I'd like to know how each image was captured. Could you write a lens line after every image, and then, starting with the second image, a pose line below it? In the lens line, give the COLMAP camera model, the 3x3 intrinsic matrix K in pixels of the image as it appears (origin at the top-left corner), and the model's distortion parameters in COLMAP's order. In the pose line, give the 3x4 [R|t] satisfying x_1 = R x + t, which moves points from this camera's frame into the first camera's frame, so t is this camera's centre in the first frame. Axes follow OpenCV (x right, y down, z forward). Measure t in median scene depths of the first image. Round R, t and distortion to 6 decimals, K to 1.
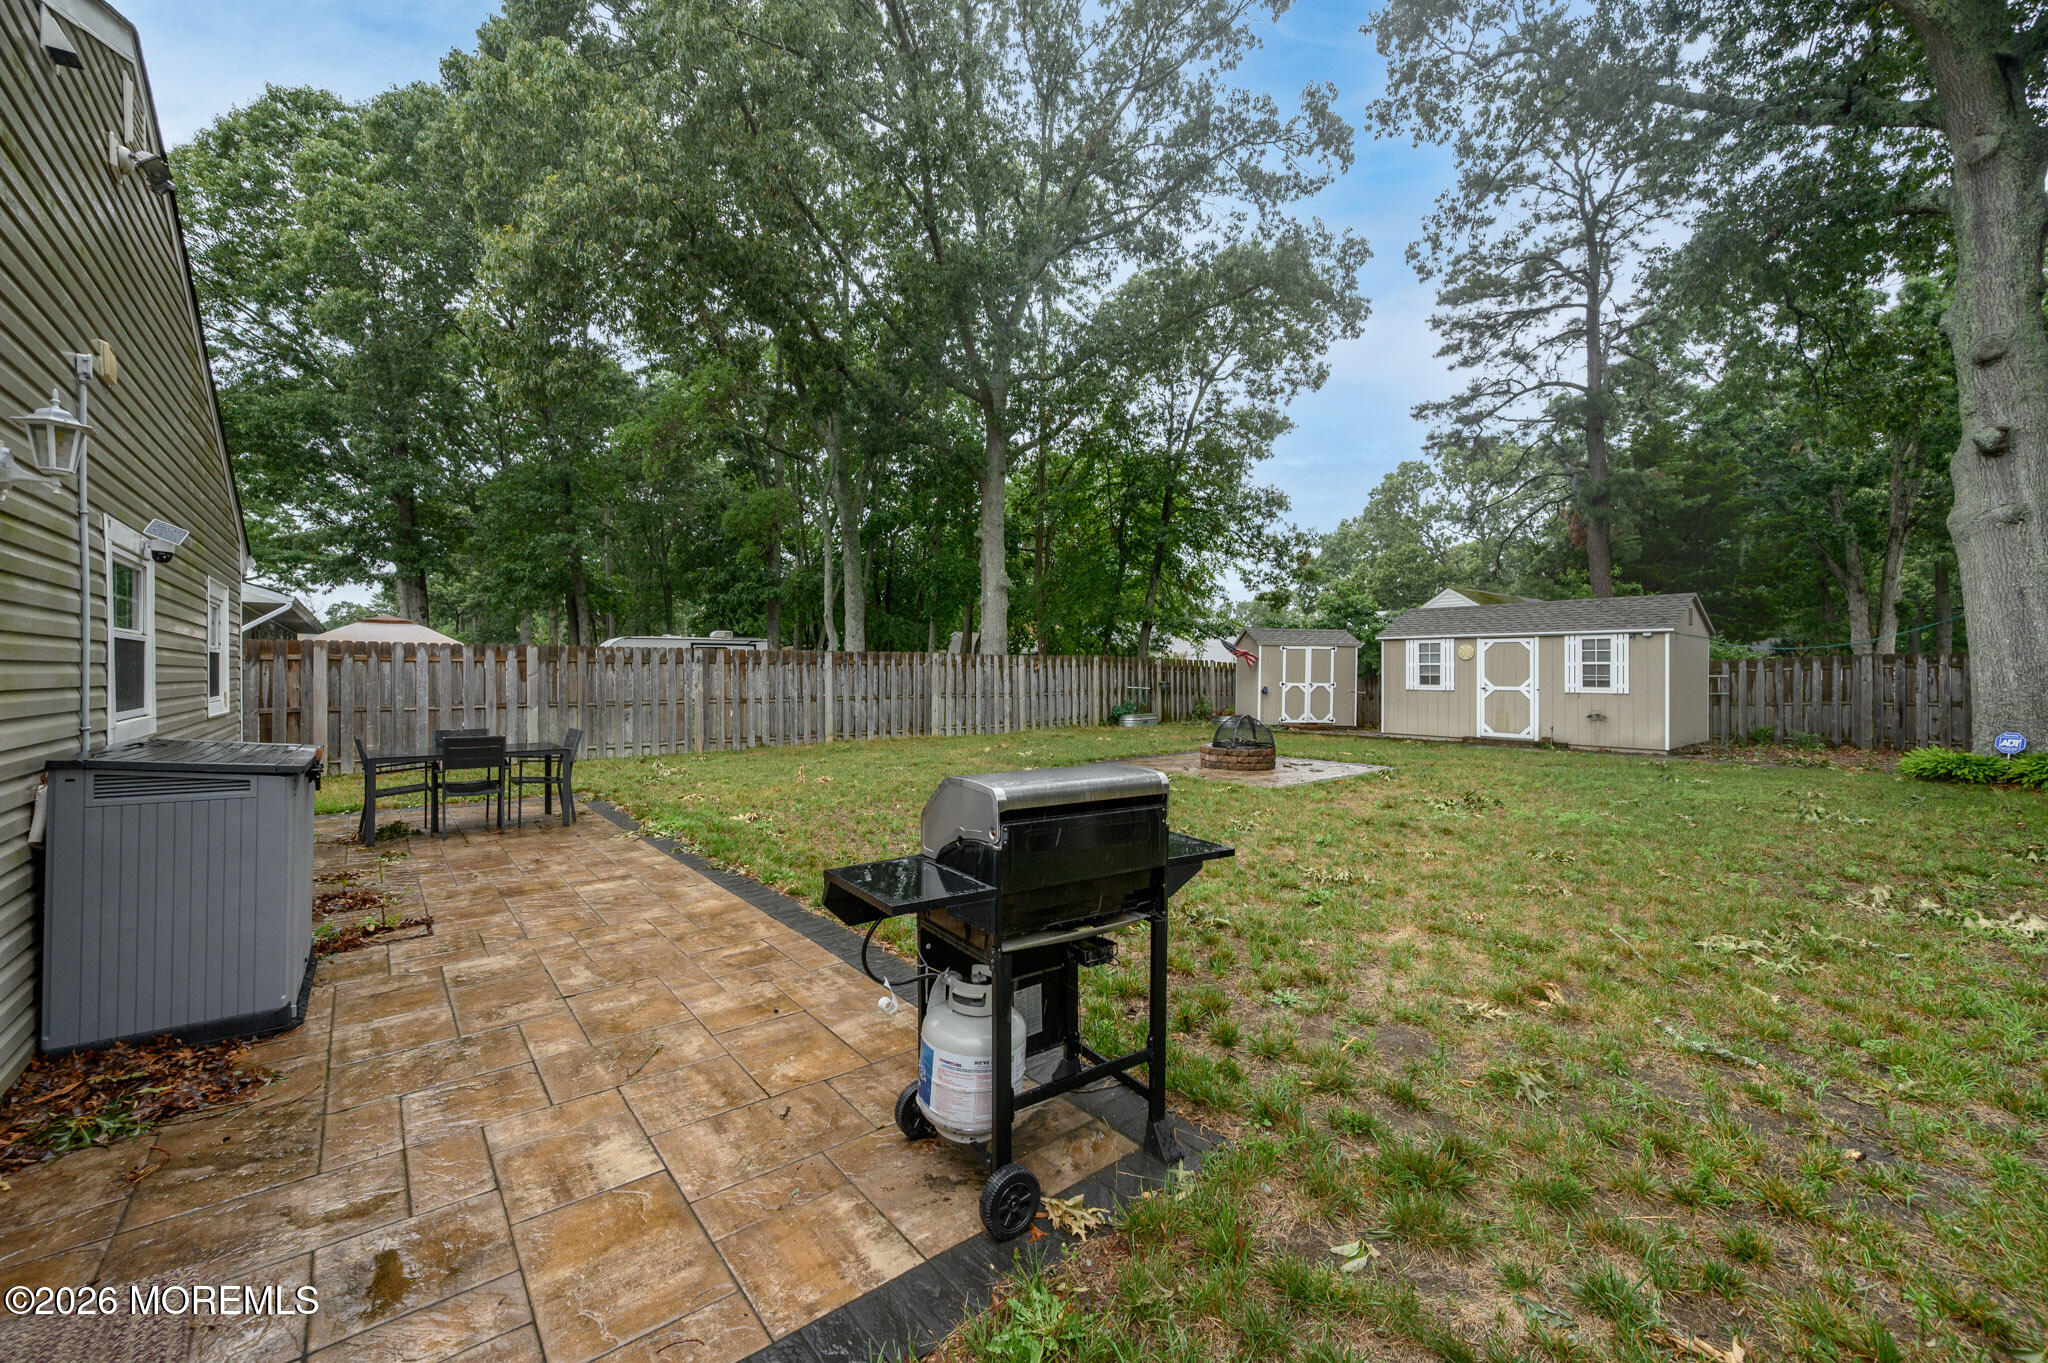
lens RADIAL K [[801.1, 0, 1020.9], [0, 801.1, 683.7], [0, 0, 1]] dist [-0.003960, 0.000087]
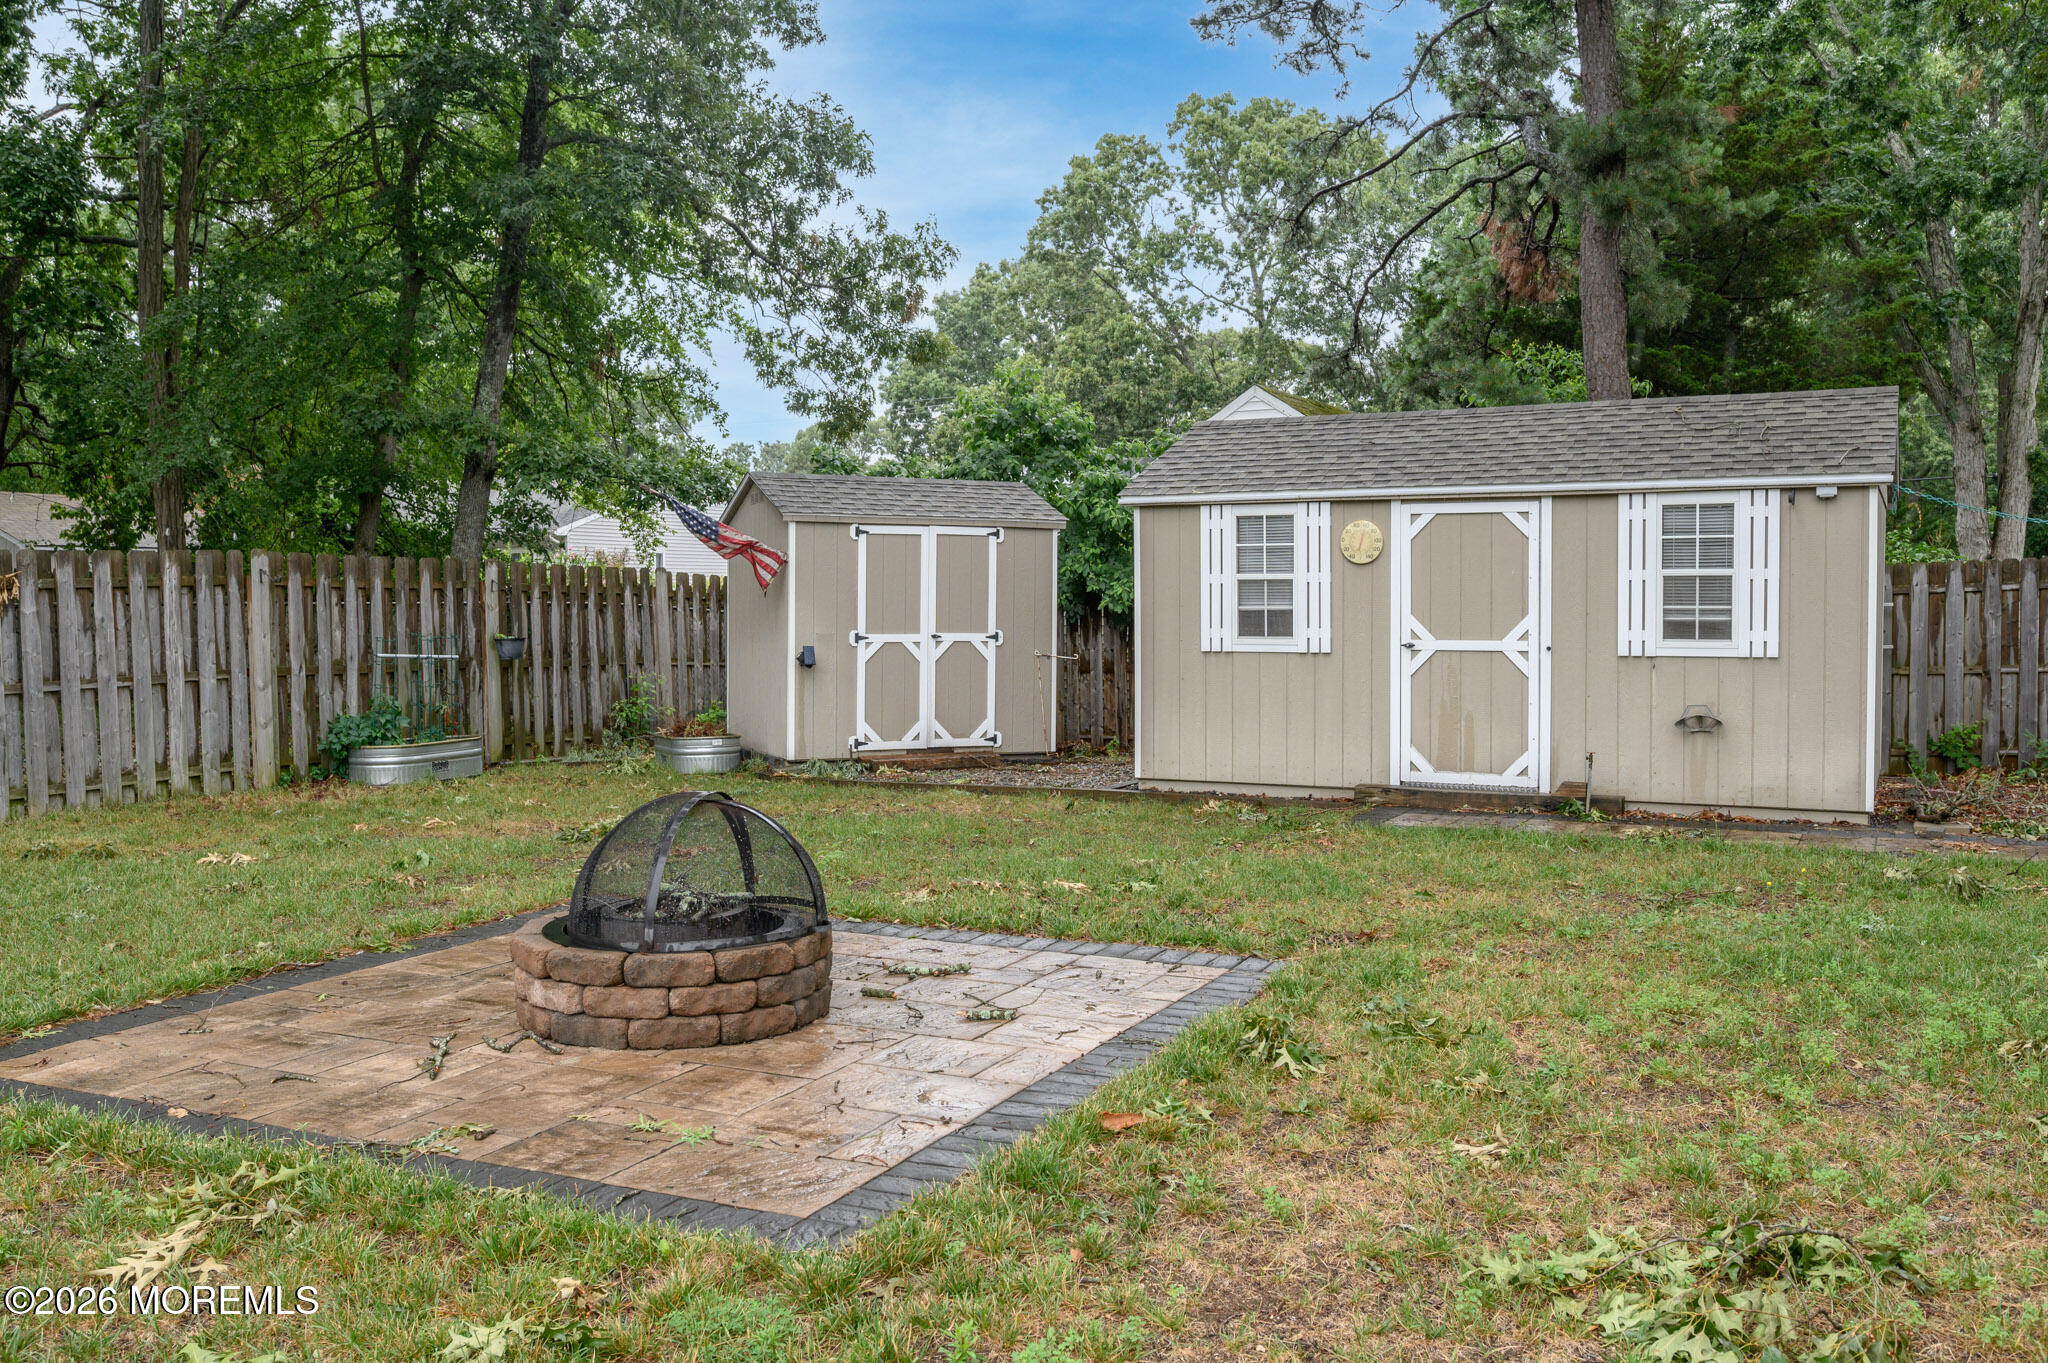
lens RADIAL K [[1874.9, 0, 1025.1], [0, 1874.9, 685.1], [0, 0, 1]] dist [-0.020108, 0.003842]
pose [[0.919526, -0.024919, 0.392237, 0.073204], [0.013028, 0.999372, 0.032950, -0.004312], [-0.392812, -0.025188, 0.919274, 0.220376]]
